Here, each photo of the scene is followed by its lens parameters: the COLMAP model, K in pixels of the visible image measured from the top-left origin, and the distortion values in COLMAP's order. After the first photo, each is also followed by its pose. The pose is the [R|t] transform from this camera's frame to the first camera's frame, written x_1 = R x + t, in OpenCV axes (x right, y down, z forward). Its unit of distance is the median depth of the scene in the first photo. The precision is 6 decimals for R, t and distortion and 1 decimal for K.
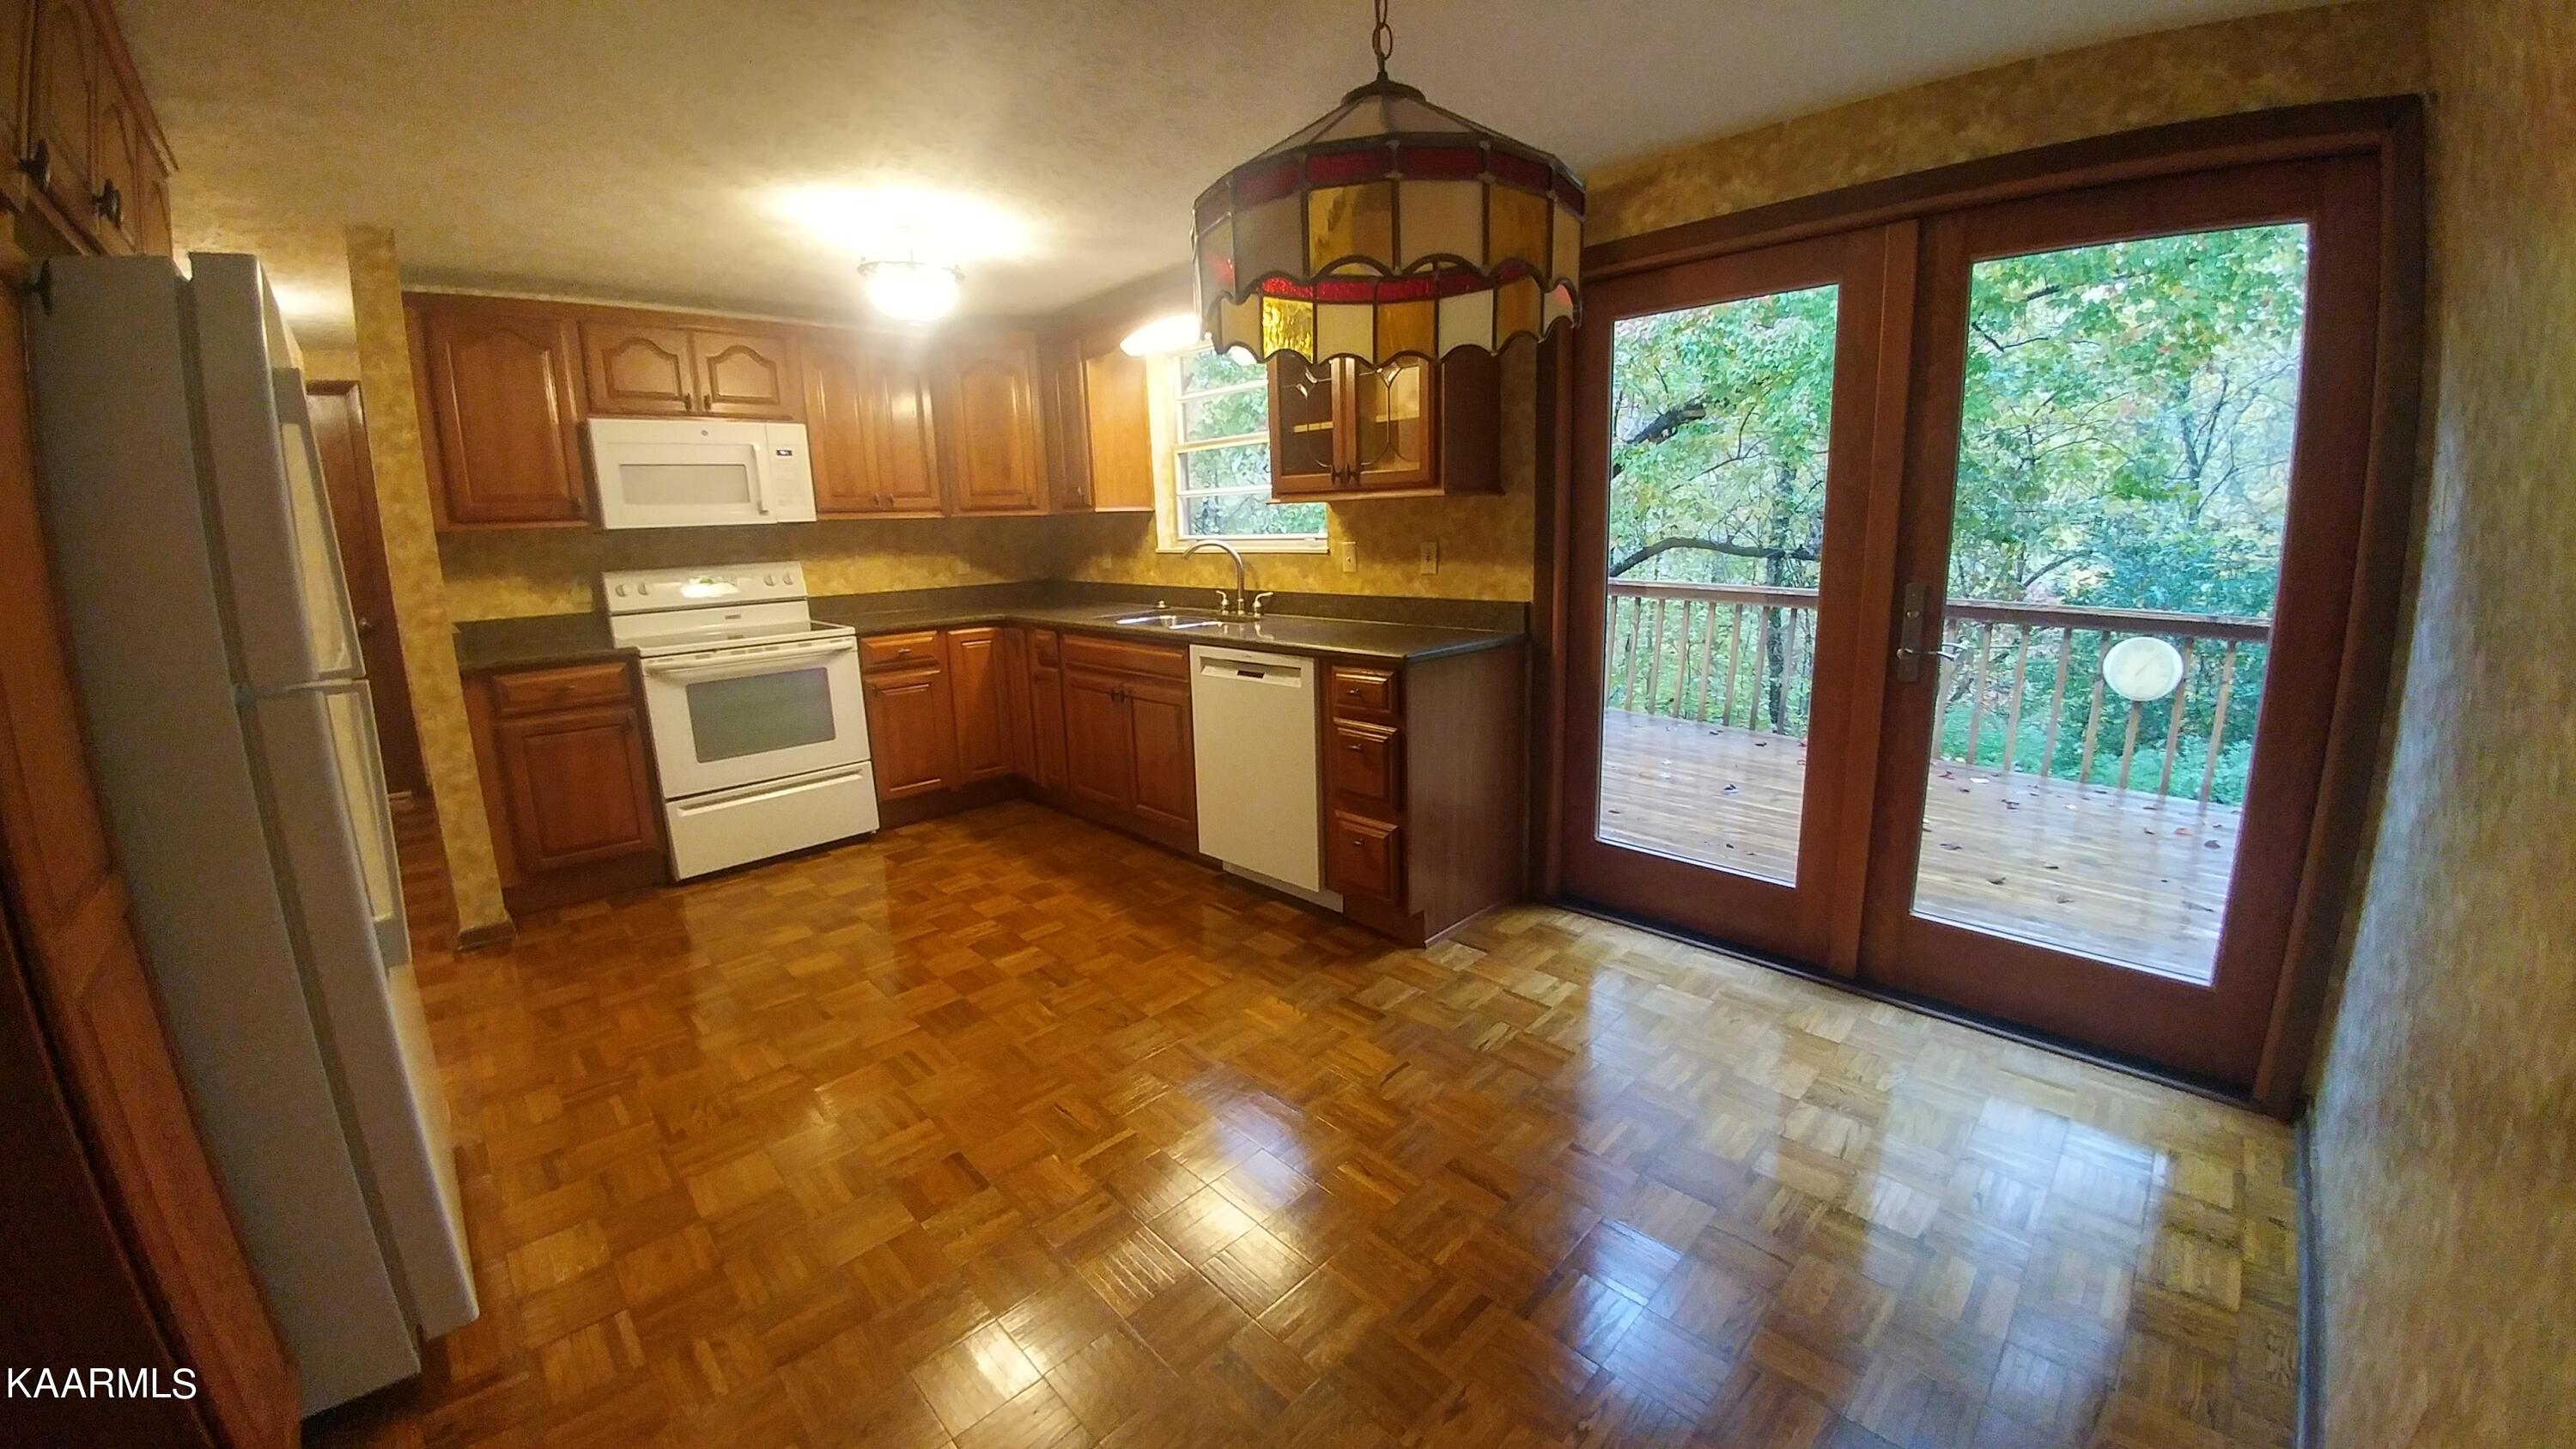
lens RADIAL K [[927.4, 0, 1282.7], [0, 927.4, 702.1], [0, 0, 1]] dist [-0.025401, -0.013544]
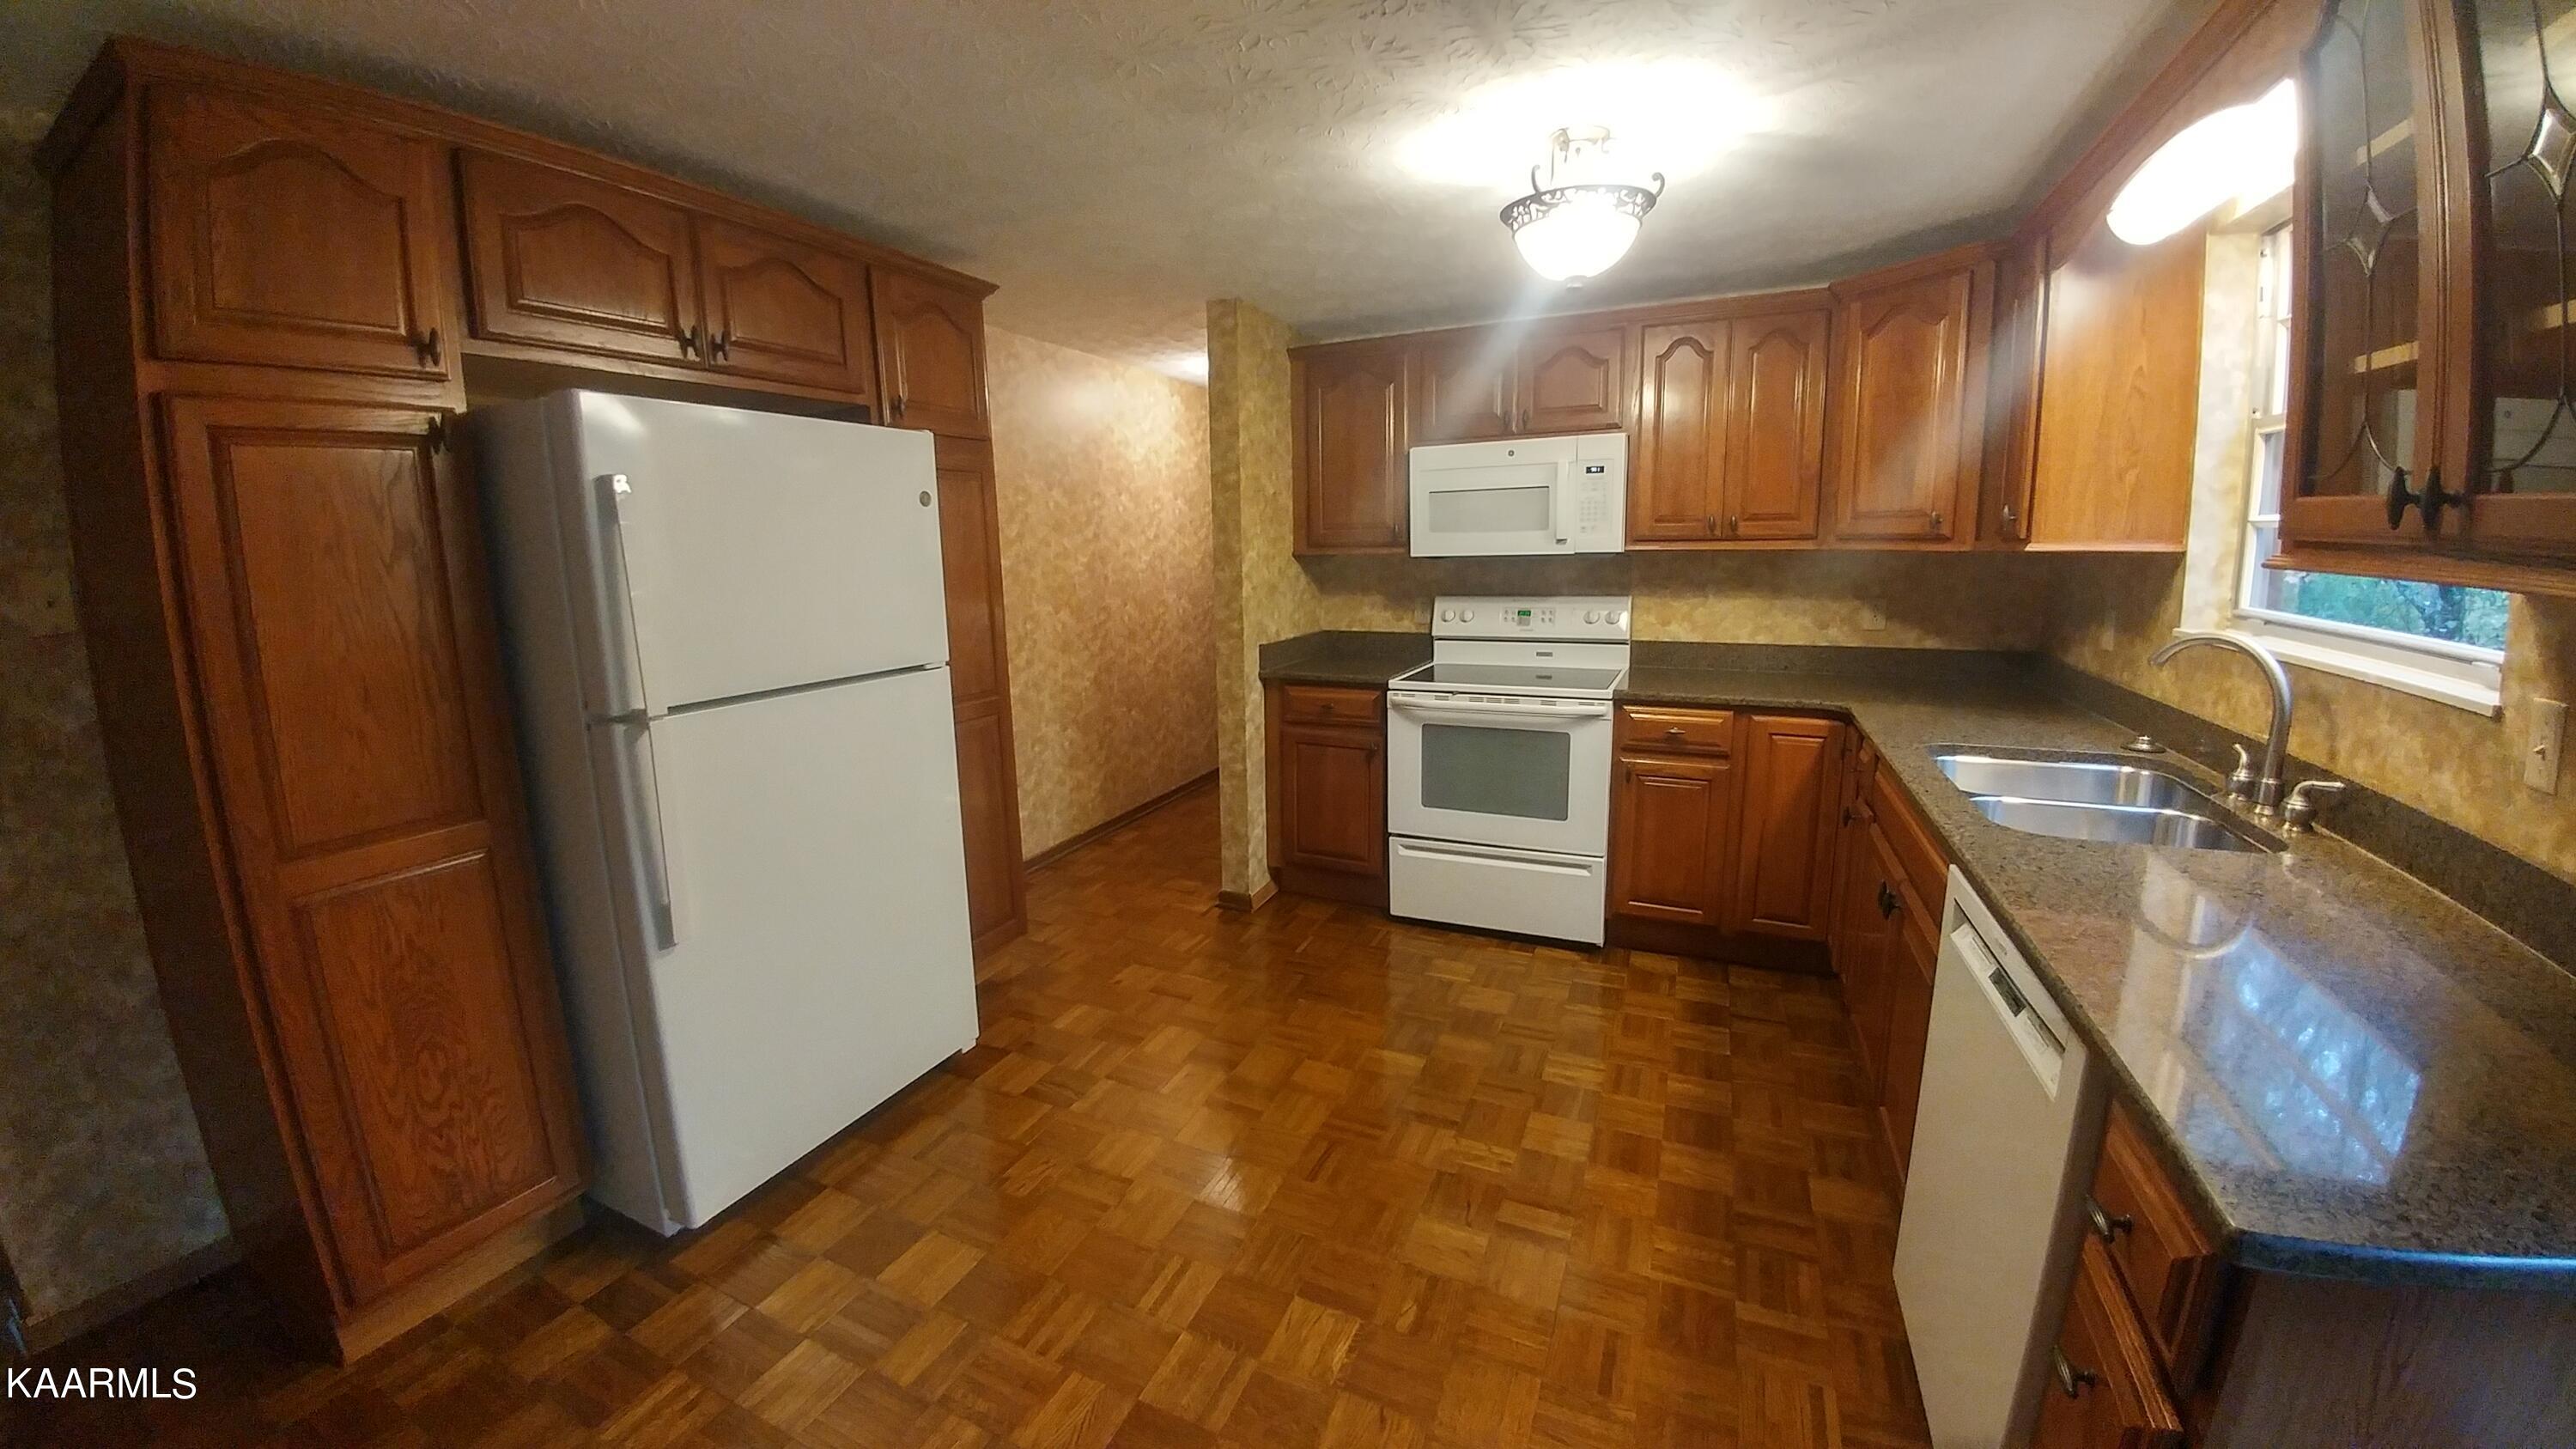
lens RADIAL K [[927.4, 0, 1282.7], [0, 927.4, 702.1], [0, 0, 1]] dist [-0.025401, -0.013544]
pose [[0.360545, 0.177826, -0.915634, 0.178253], [-0.169658, 0.977786, 0.123091, -0.138654], [0.917183, 0.110965, 0.382705, 0.508546]]
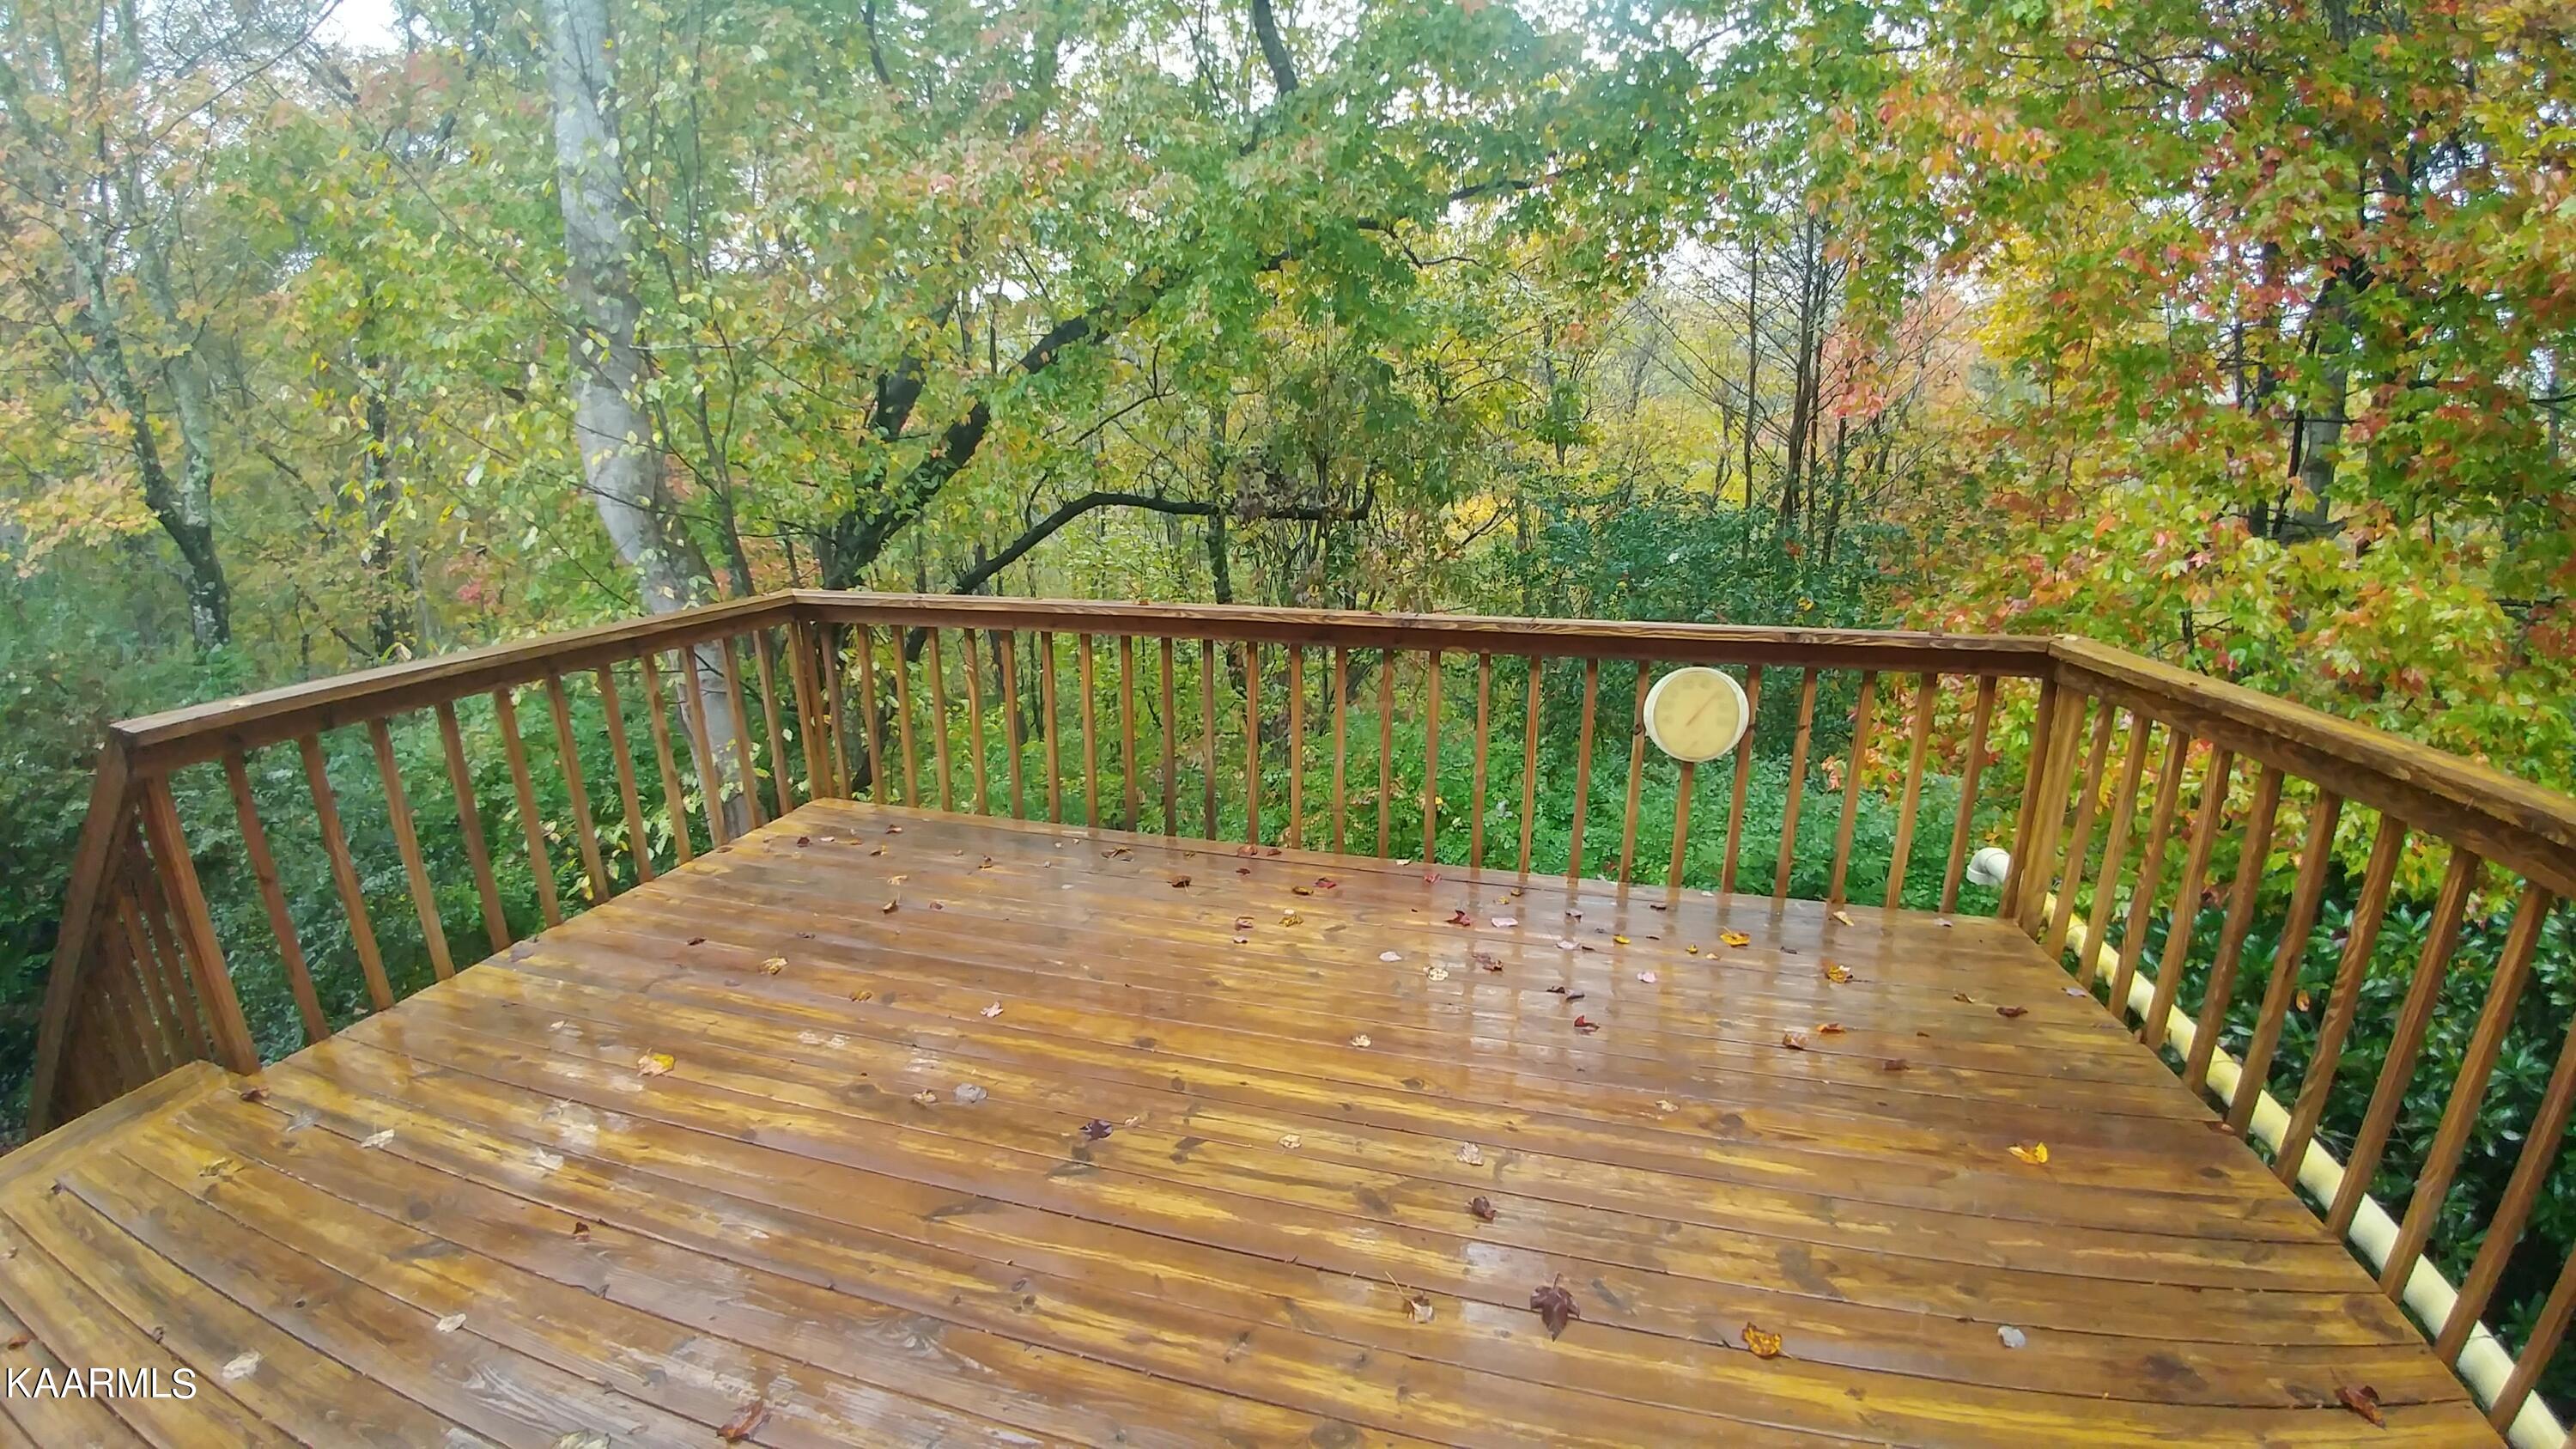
lens RADIAL K [[927.4, 0, 1282.7], [0, 927.4, 702.1], [0, 0, 1]] dist [-0.025401, -0.013544]
pose [[0.856731, -0.135784, 0.497568, 0.524454], [0.105175, 0.990446, 0.089194, -0.198756], [-0.504926, -0.024084, 0.862827, 0.814813]]
